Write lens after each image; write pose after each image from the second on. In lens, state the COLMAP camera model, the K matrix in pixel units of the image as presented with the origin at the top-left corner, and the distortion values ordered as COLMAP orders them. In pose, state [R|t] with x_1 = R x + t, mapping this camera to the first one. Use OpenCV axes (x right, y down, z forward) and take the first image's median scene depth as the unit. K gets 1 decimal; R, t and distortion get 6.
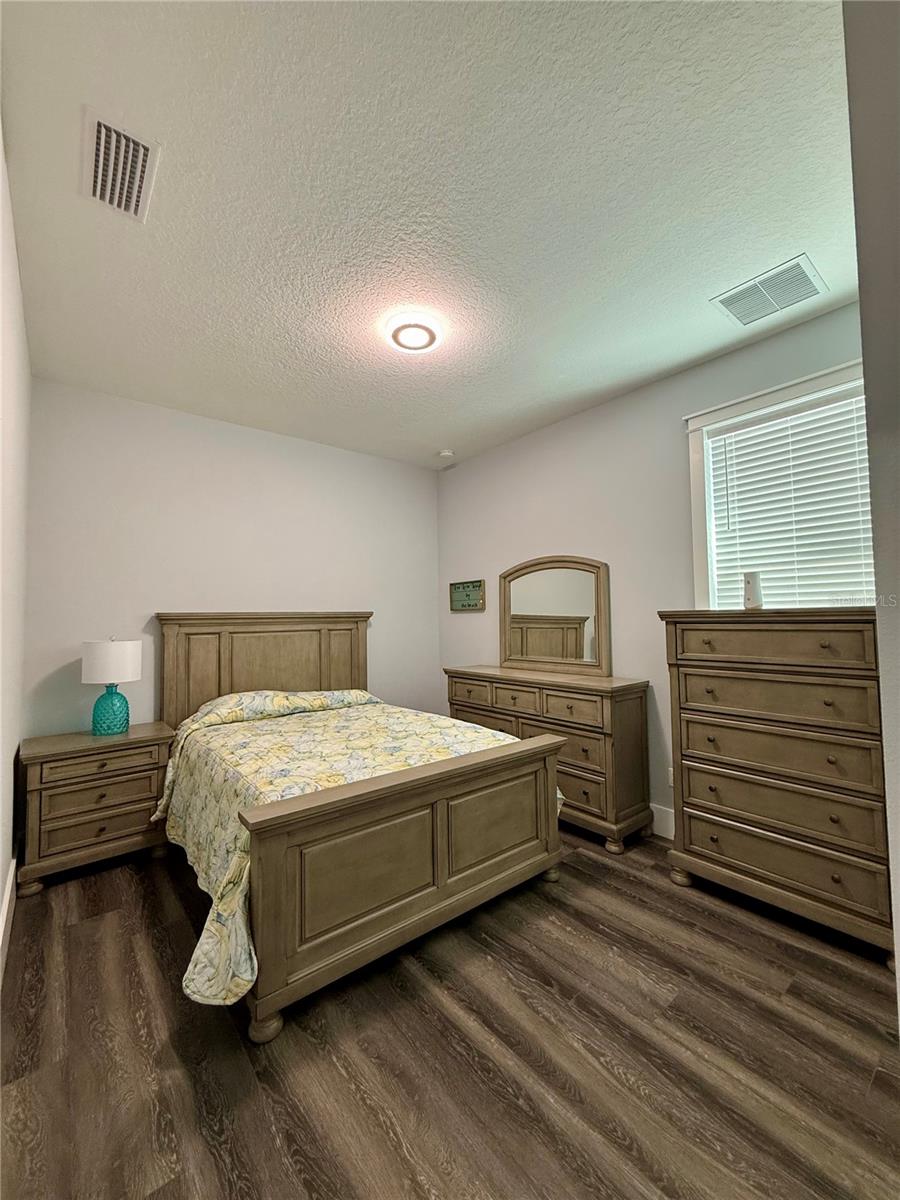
lens RADIAL K [[484.0, 0, 458.3], [0, 484.0, 603.4], [0, 0, 1]] dist [0.000393, 0.000575]
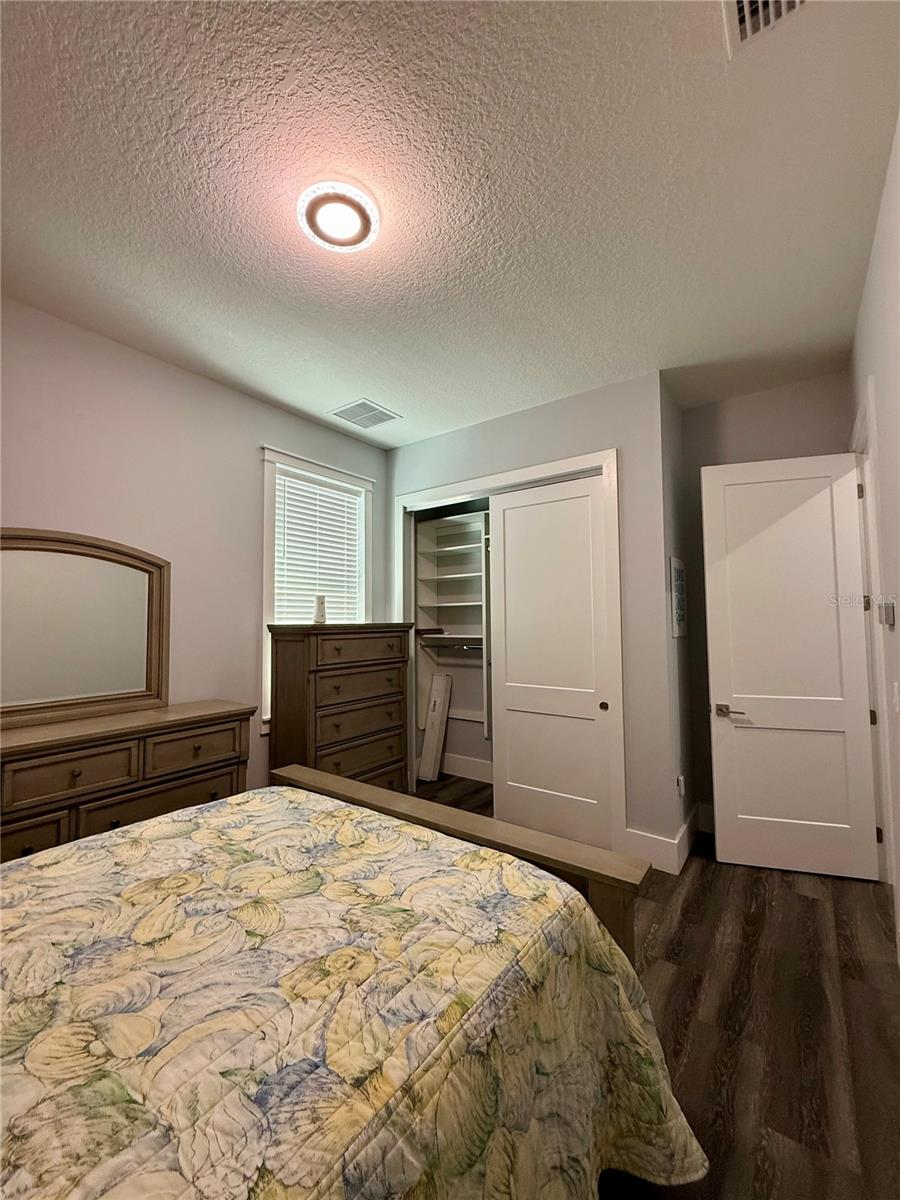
lens RADIAL K [[484.0, 0, 448.4], [0, 484.0, 601.1], [0, 0, 1]] dist [0.000393, 0.000575]
pose [[-0.256262, 0.059526, 0.964773, -0.758267], [-0.015920, 0.997707, -0.065787, 0.031998], [-0.966476, -0.032218, -0.254727, 0.999684]]
